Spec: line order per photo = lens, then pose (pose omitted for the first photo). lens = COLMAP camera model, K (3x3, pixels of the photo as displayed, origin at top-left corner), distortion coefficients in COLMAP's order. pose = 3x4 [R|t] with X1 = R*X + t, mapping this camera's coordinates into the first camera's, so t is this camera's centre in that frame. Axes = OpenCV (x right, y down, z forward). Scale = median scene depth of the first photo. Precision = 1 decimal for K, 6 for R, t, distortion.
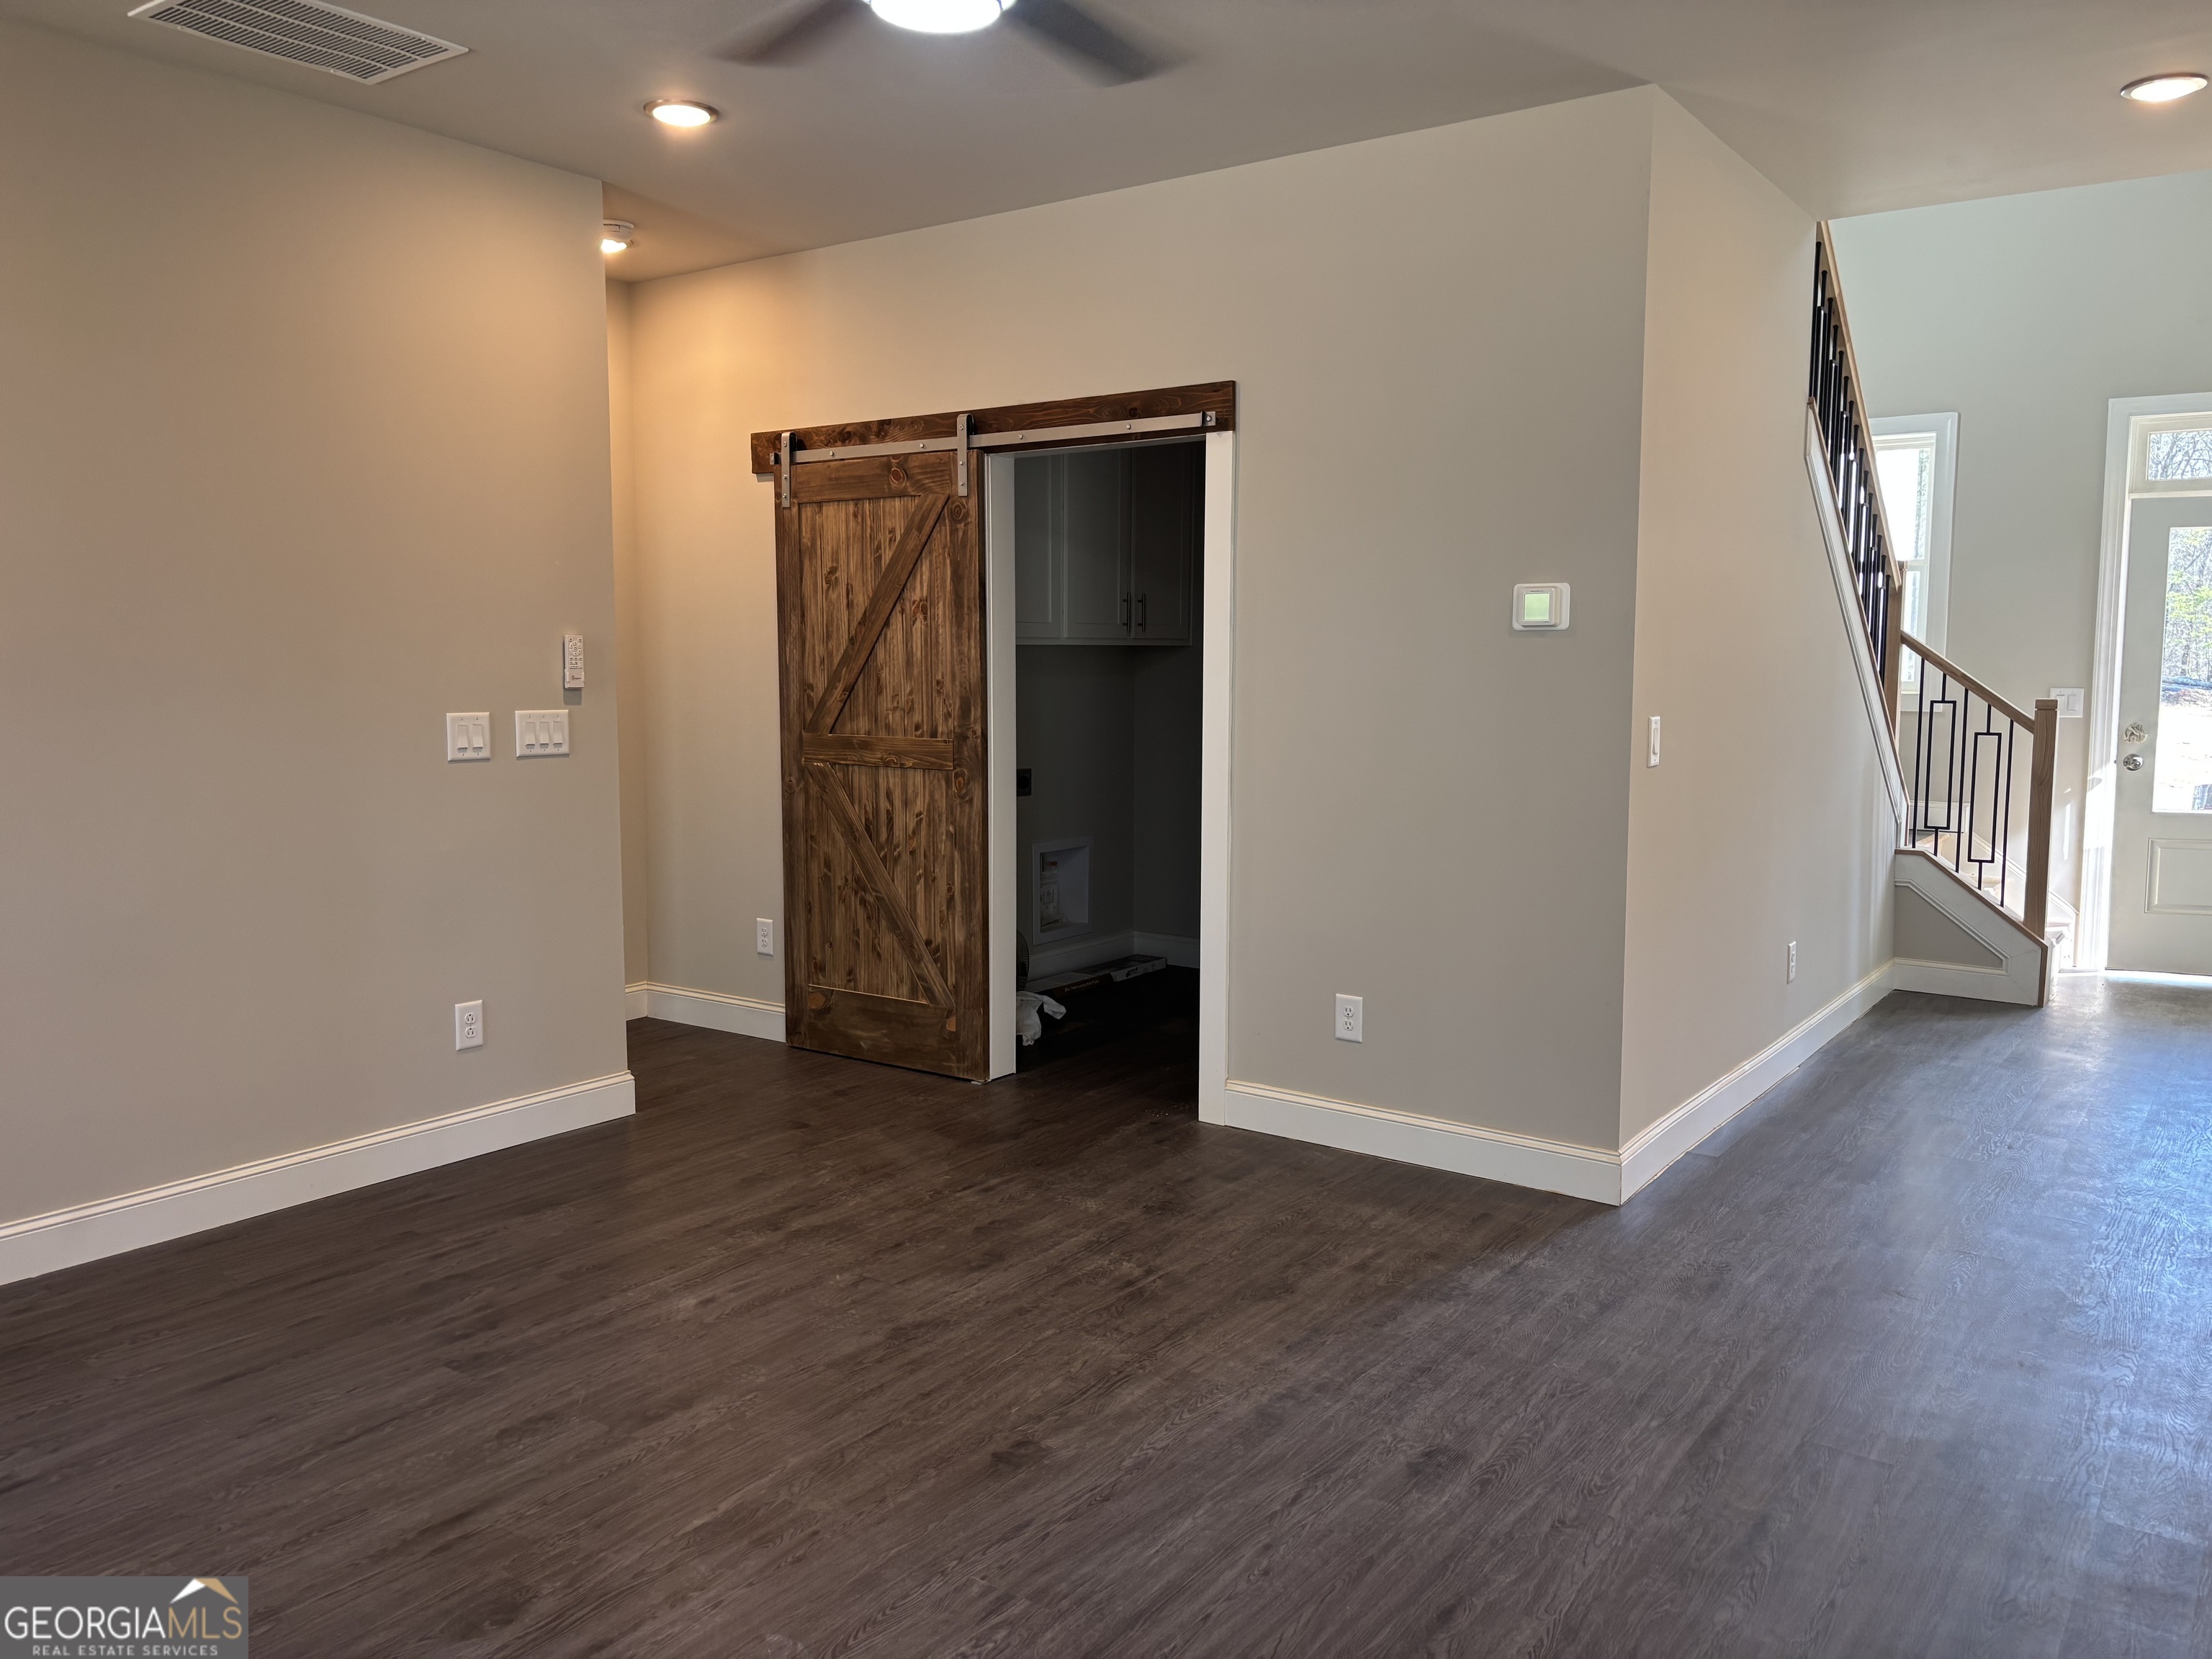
lens RADIAL K [[1665.6, 0, 1106.0], [0, 1665.6, 829.5], [0, 0, 1]] dist [0.040852, -0.006195]
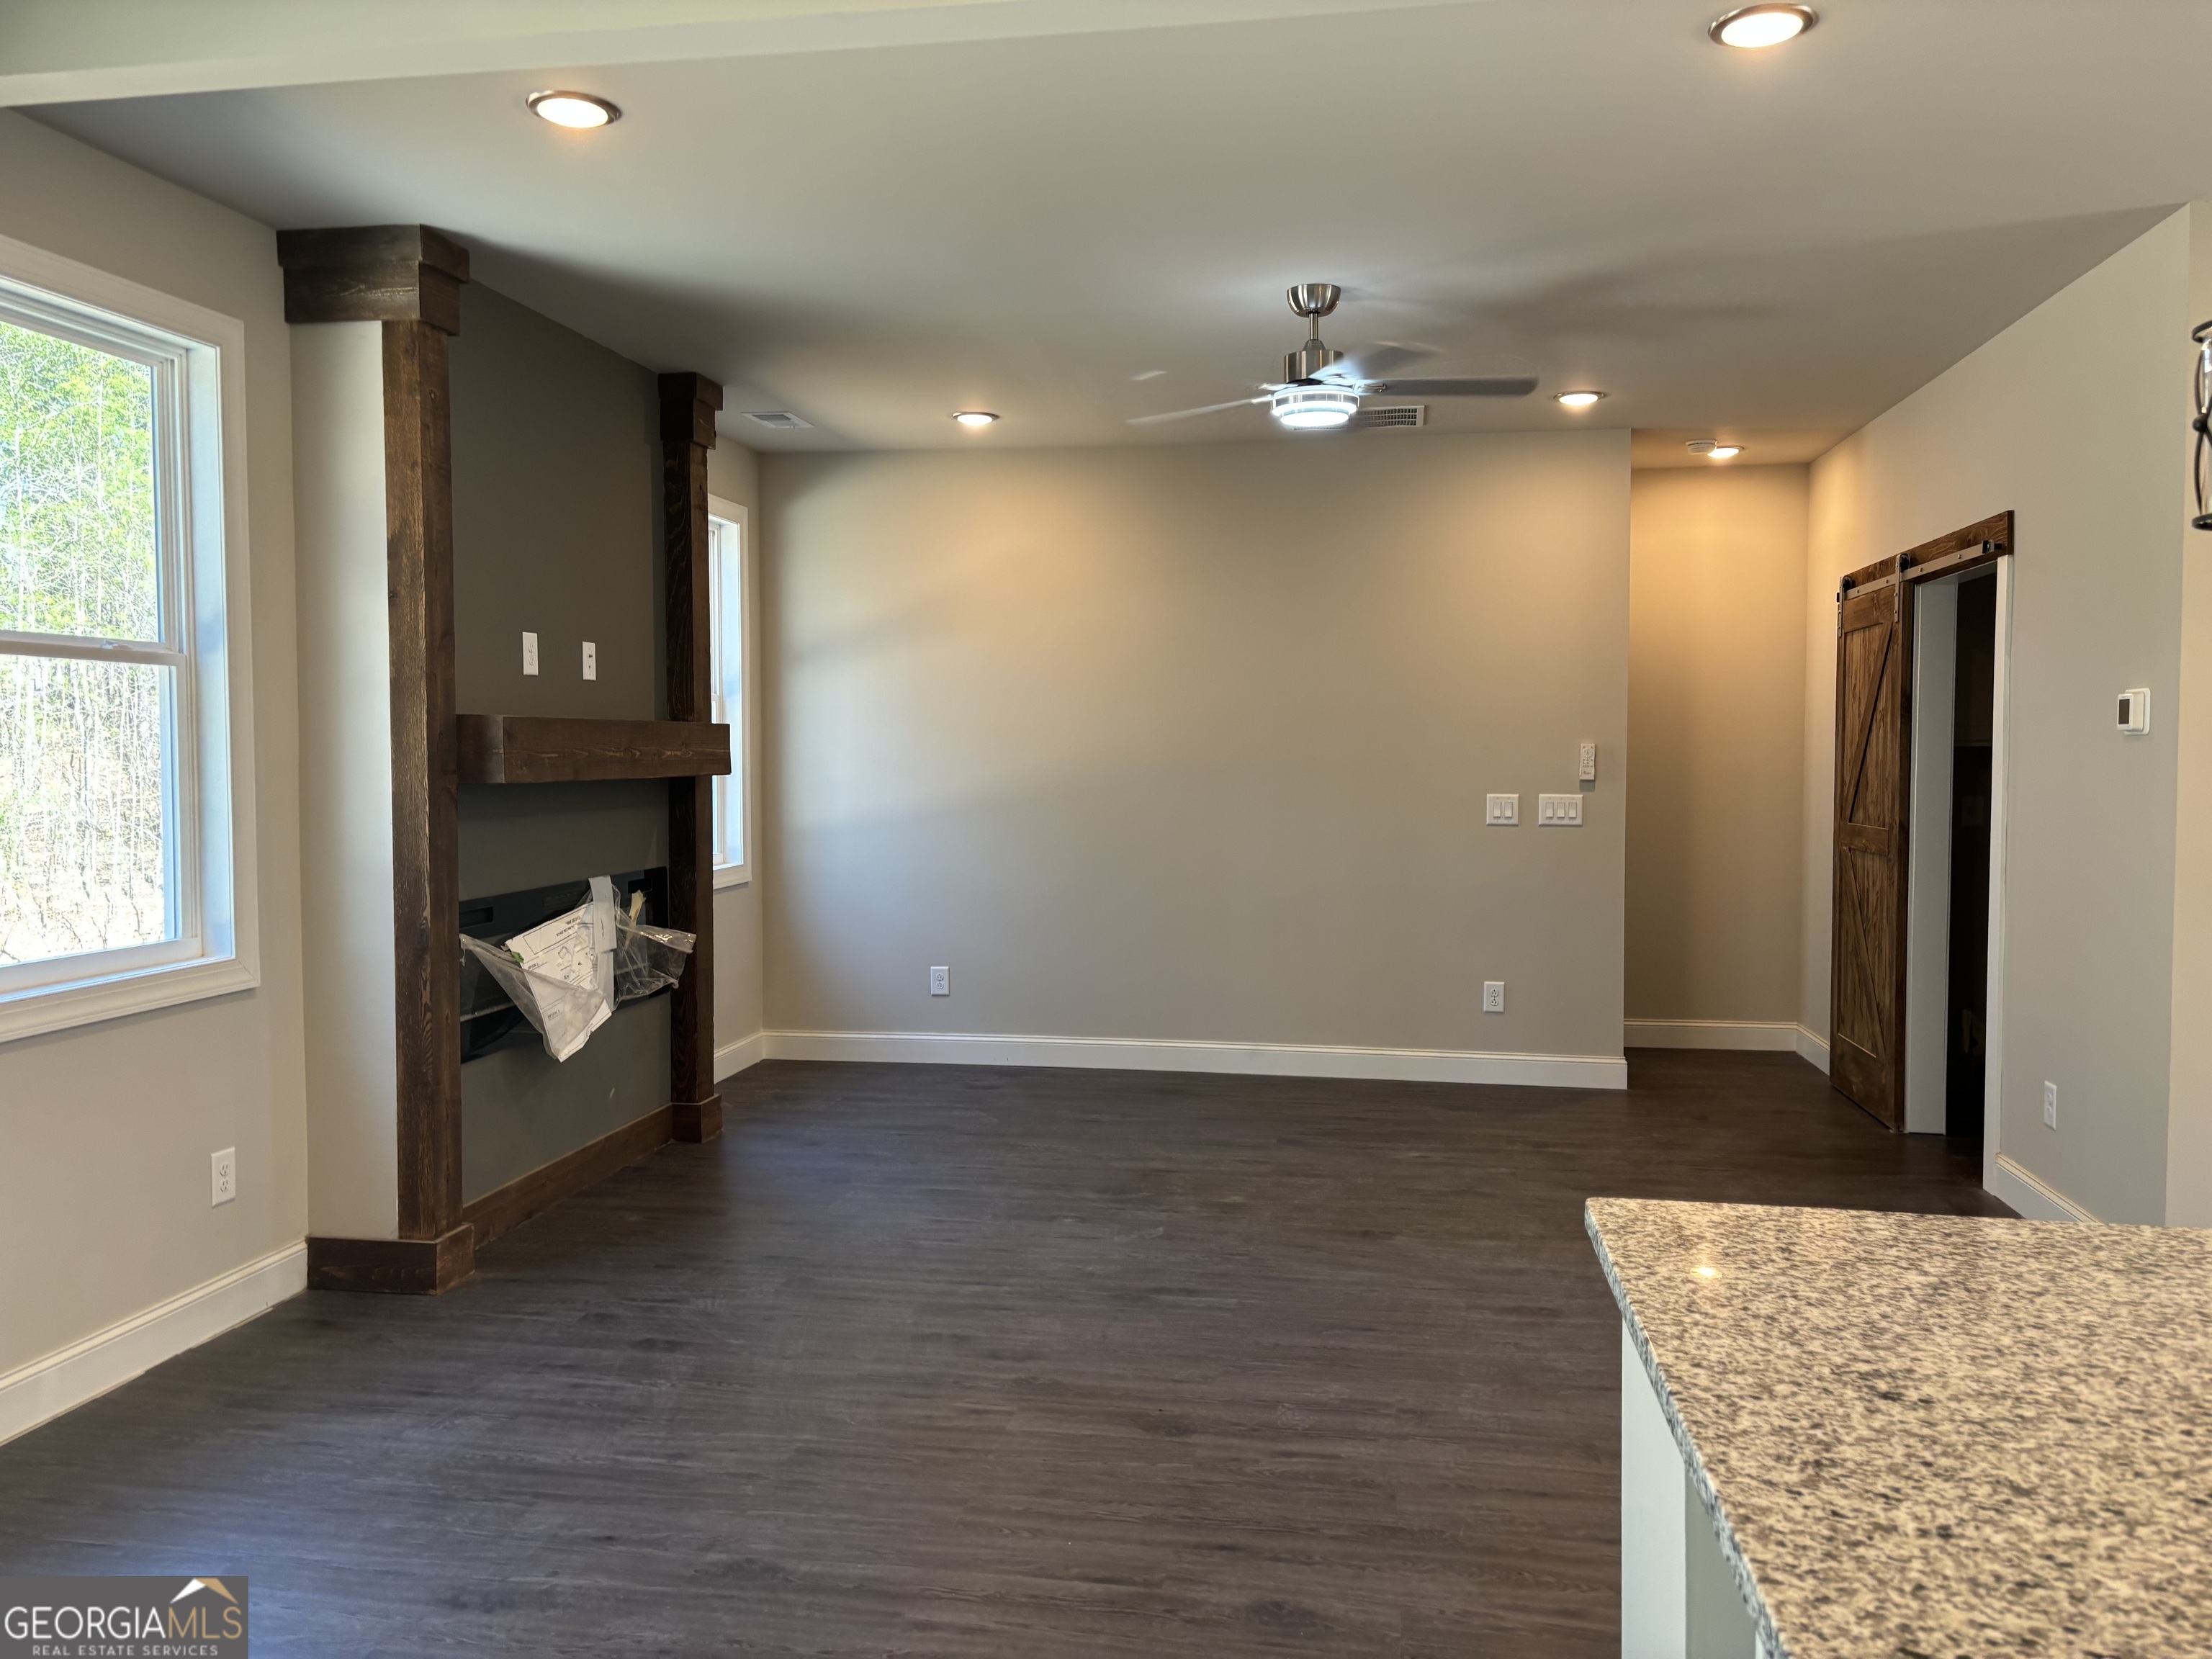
lens RADIAL K [[1665.6, 0, 1106.0], [0, 1665.6, 829.5], [0, 0, 1]] dist [0.040852, -0.006195]
pose [[0.437624, 0.042573, -0.898150, 0.988823], [-0.093509, 0.995617, 0.001631, -0.006275], [0.894283, 0.083272, 0.439687, -0.009002]]
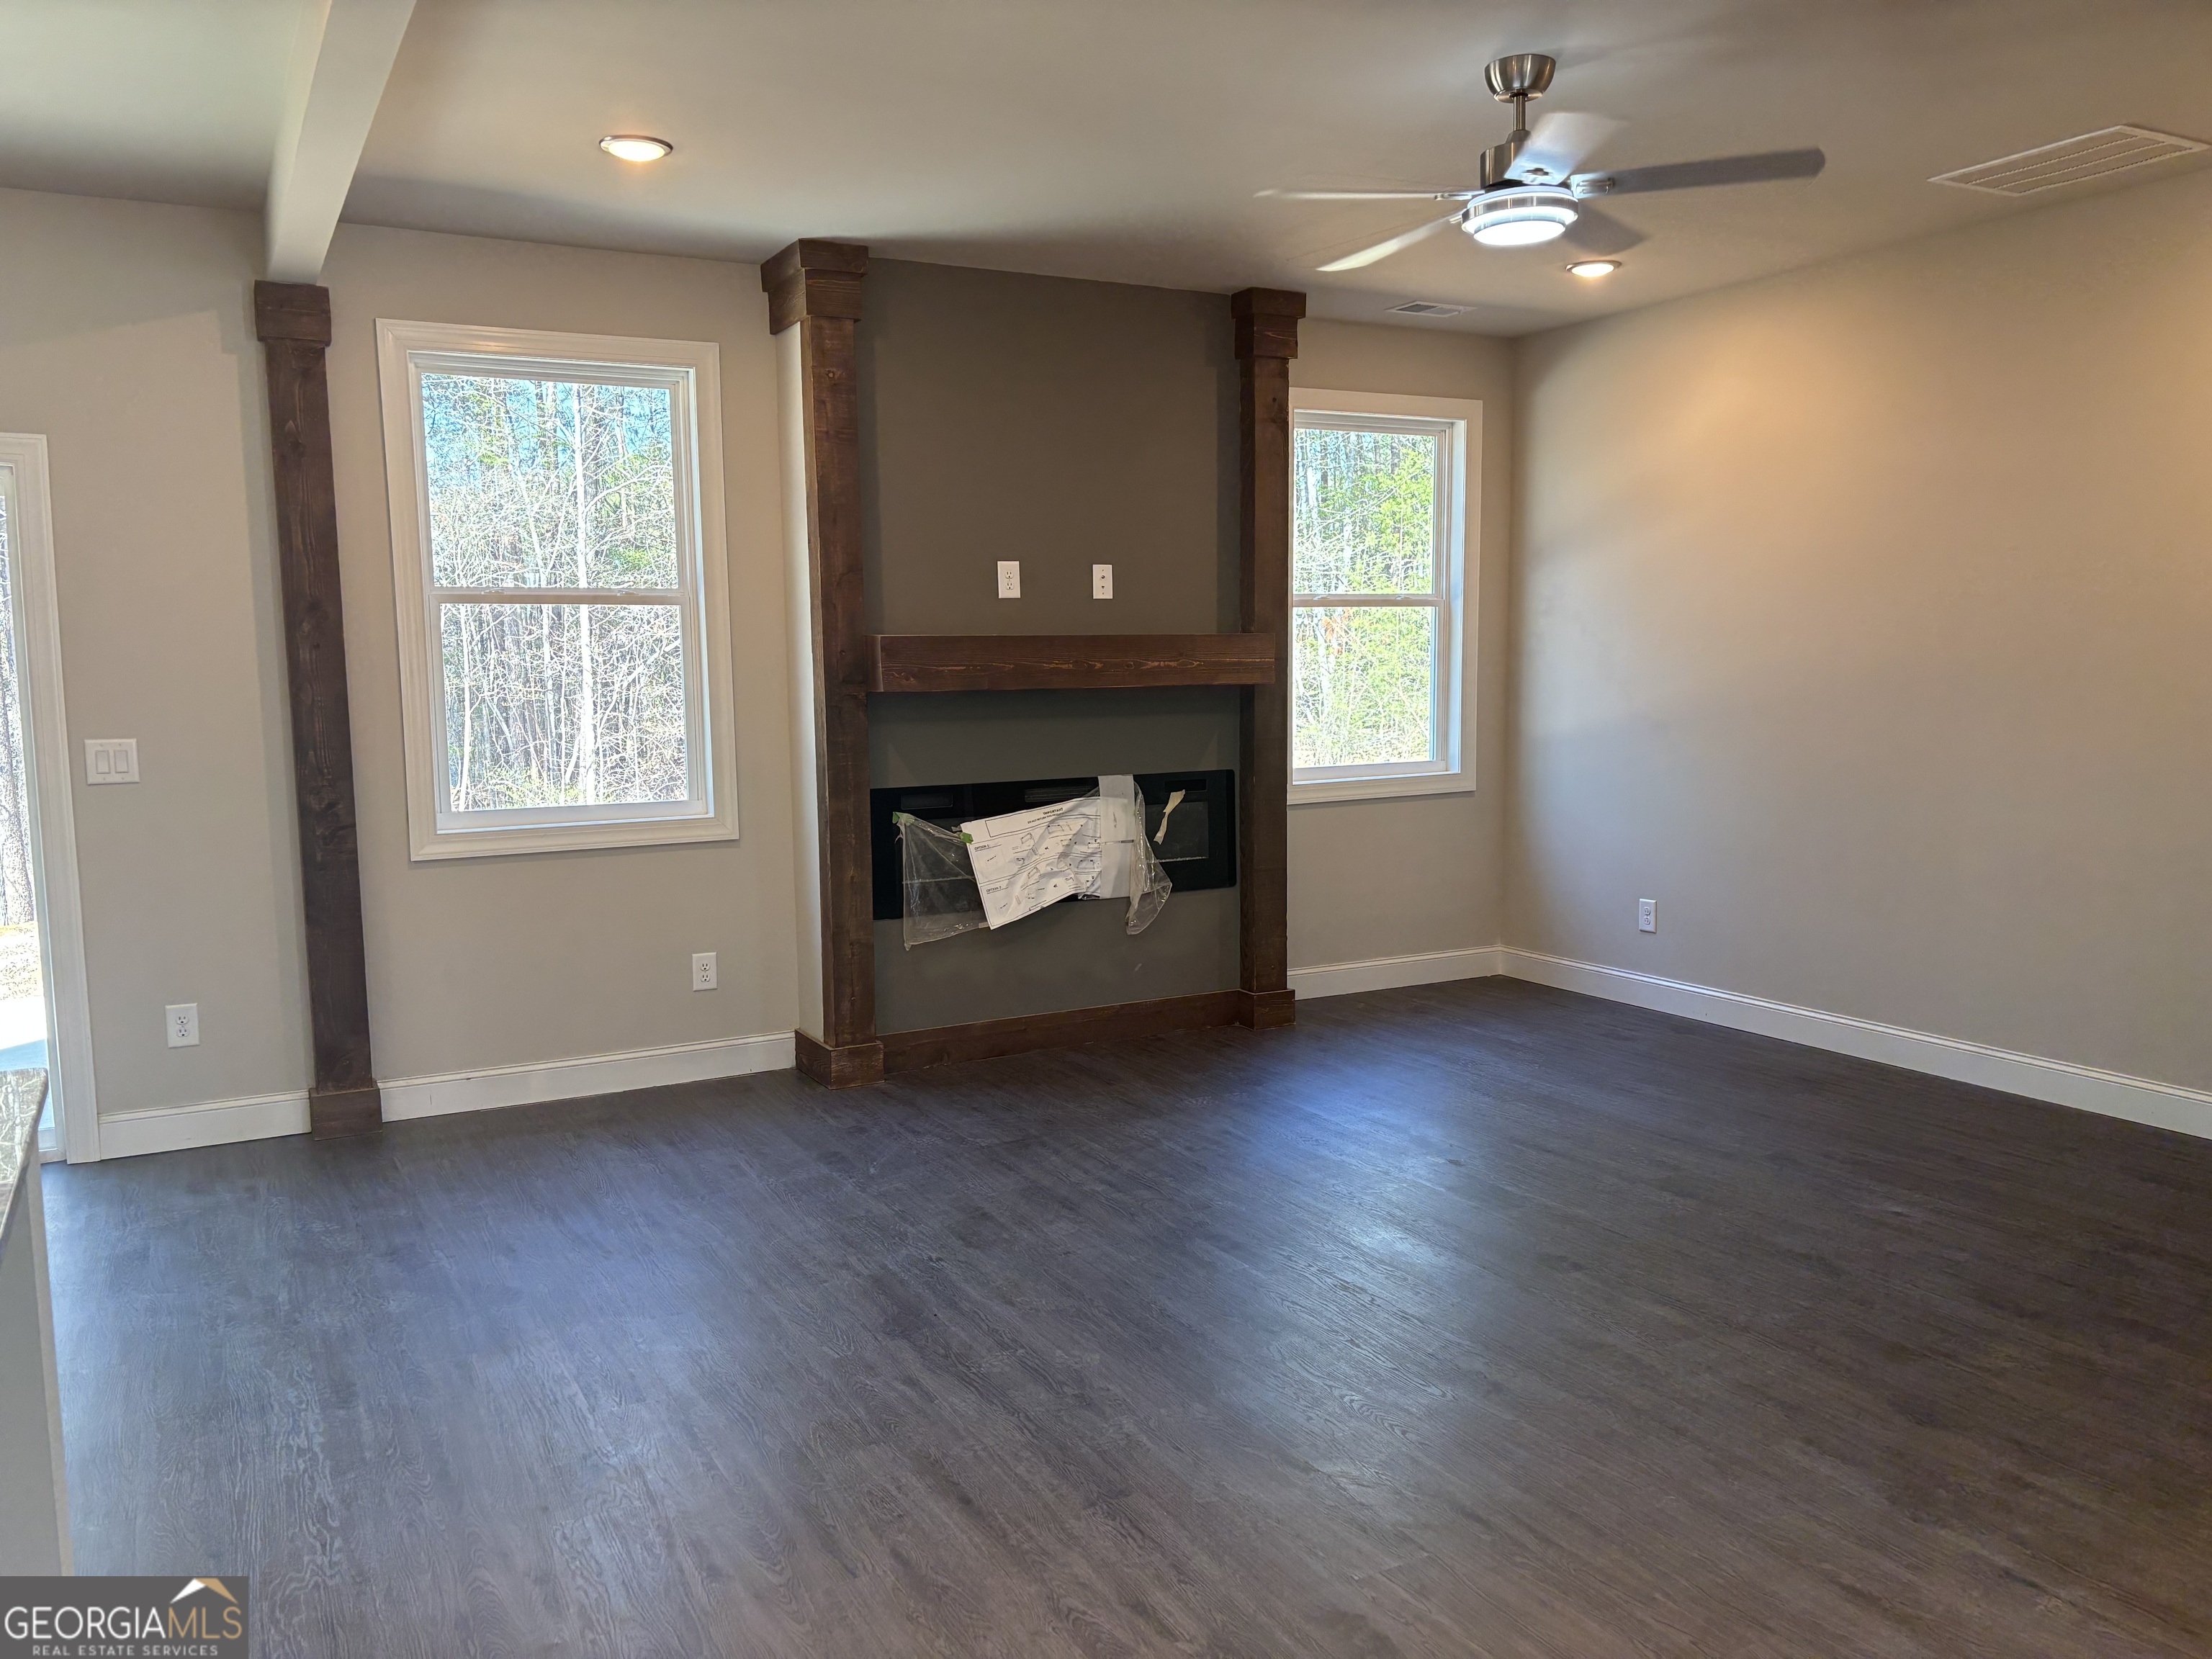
lens RADIAL K [[1646.7, 0, 1119.7], [0, 1646.7, 867.8], [0, 0, 1]] dist [0.084124, -0.177160]
pose [[-0.428377, 0.114857, -0.896271, 0.945467], [-0.083687, 0.982582, 0.165917, -0.097624], [0.899717, 0.146081, -0.411303, 0.888434]]
